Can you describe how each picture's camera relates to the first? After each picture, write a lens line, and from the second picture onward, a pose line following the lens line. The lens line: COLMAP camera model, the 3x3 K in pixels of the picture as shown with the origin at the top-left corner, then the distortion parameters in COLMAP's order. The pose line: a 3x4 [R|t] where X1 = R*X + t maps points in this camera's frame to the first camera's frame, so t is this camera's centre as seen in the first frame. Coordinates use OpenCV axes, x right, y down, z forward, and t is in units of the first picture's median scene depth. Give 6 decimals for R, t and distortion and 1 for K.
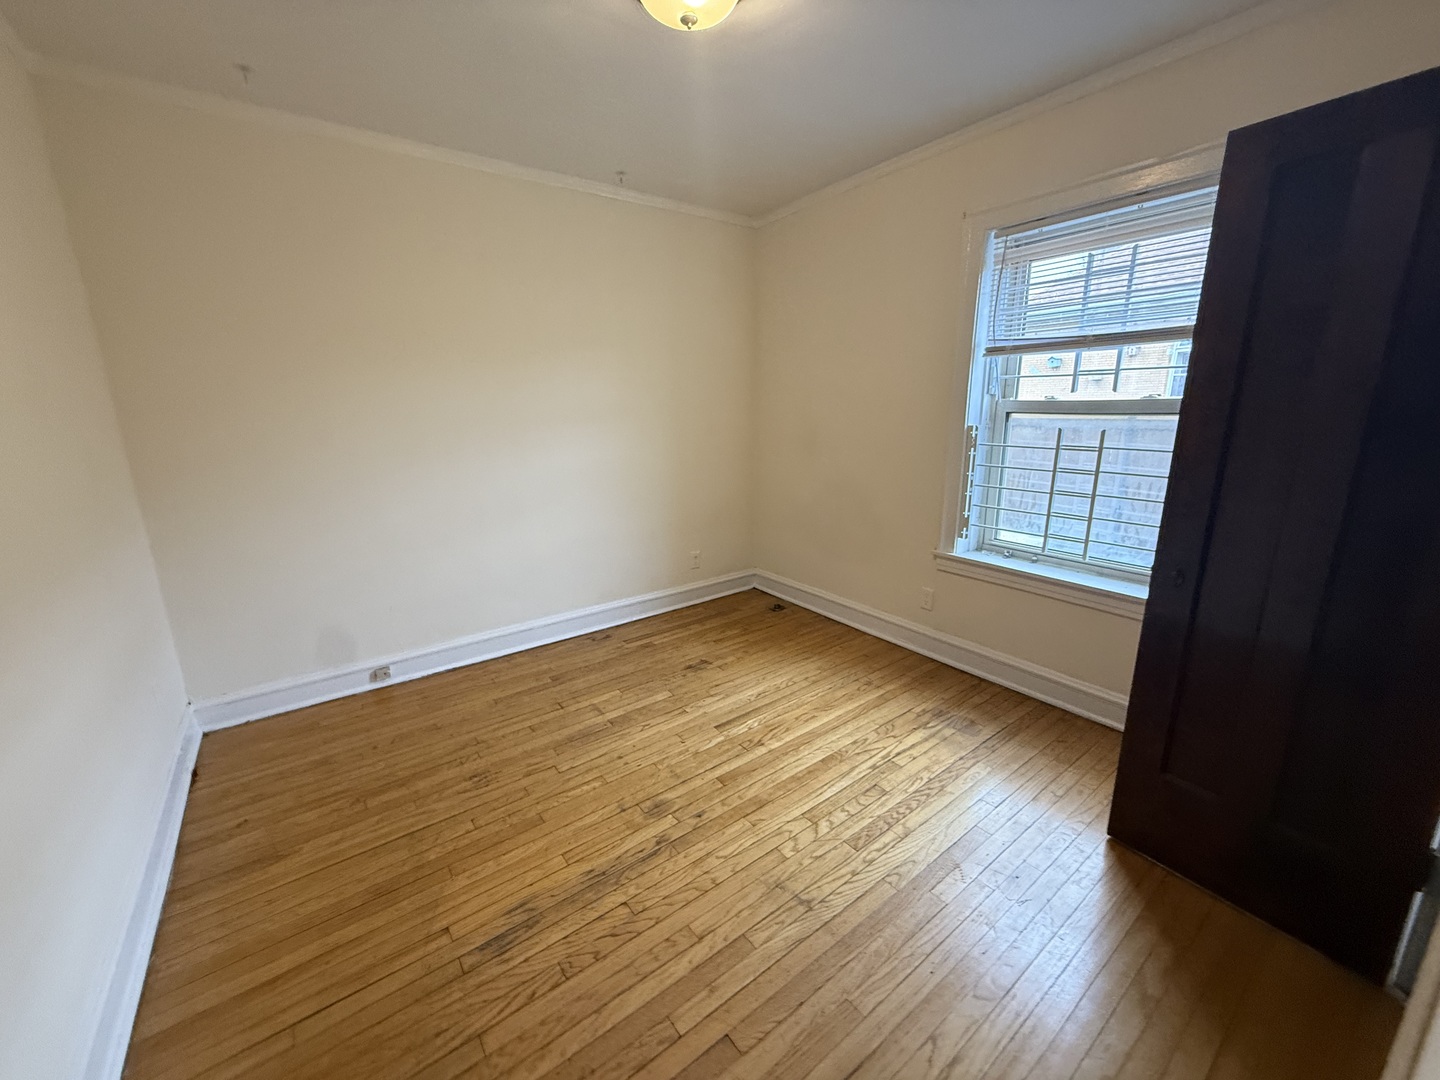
lens RADIAL K [[570.9, 0, 715.7], [0, 570.9, 537.9], [0, 0, 1]] dist [-0.000817, 0.000347]
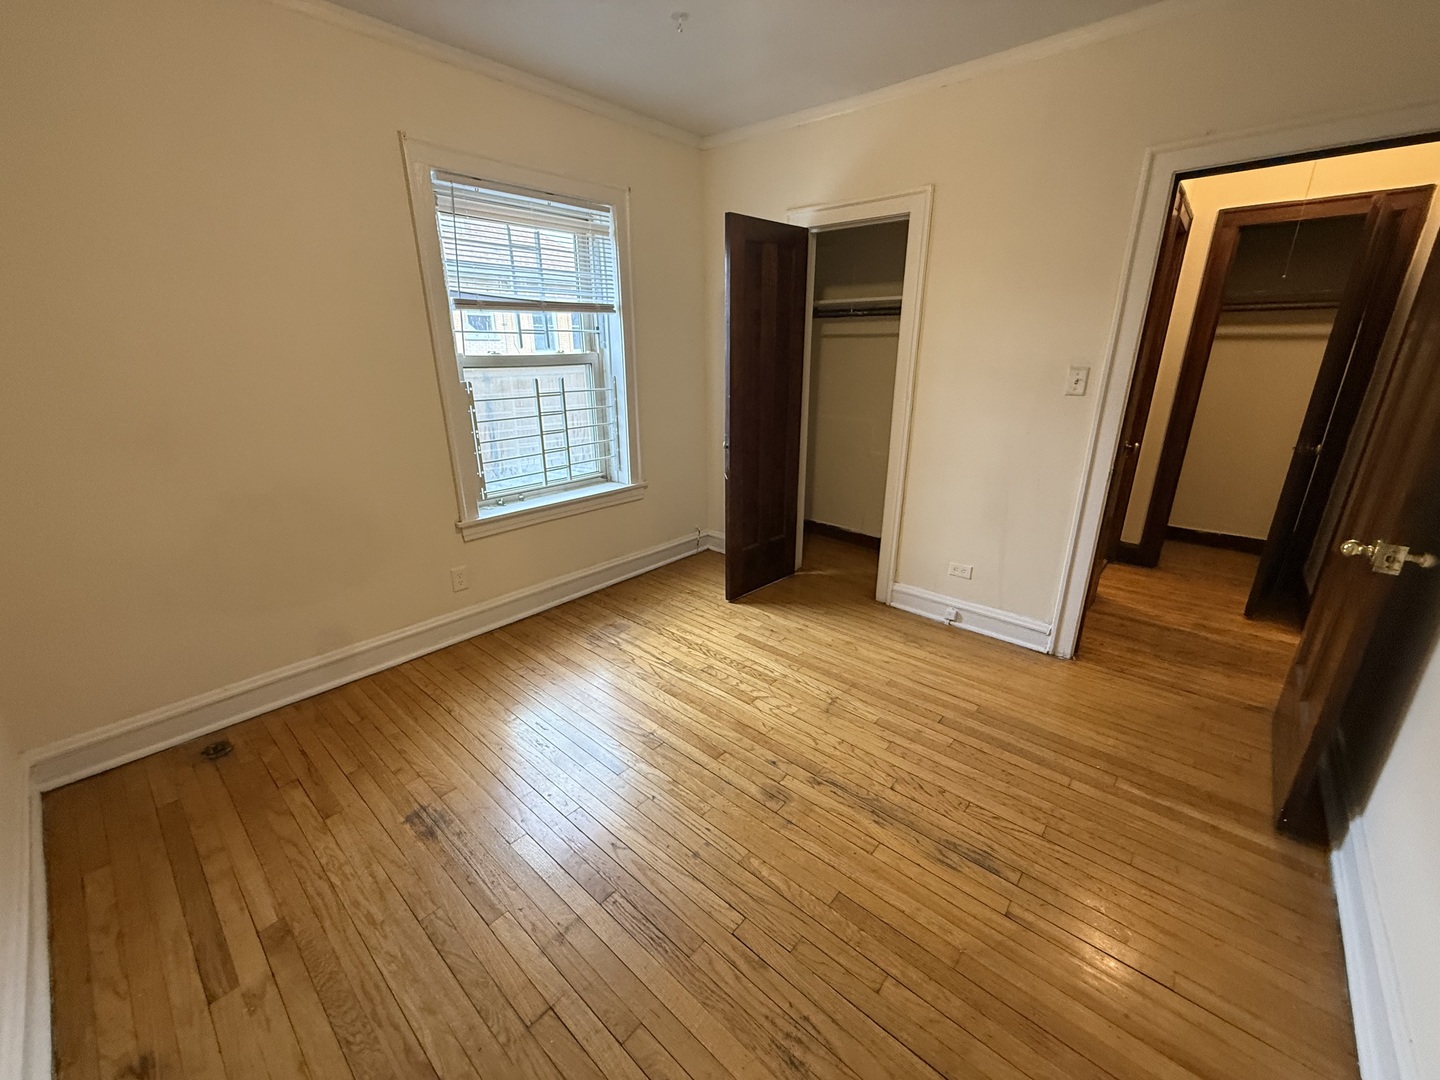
lens RADIAL K [[570.9, 0, 716.9], [0, 570.9, 538.9], [0, 0, 1]] dist [-0.000817, 0.000347]
pose [[-0.201880, -0.297406, 0.933163, -0.767377], [0.237609, 0.909444, 0.341252, -0.232362], [-0.950151, 0.290620, -0.112933, 0.988608]]
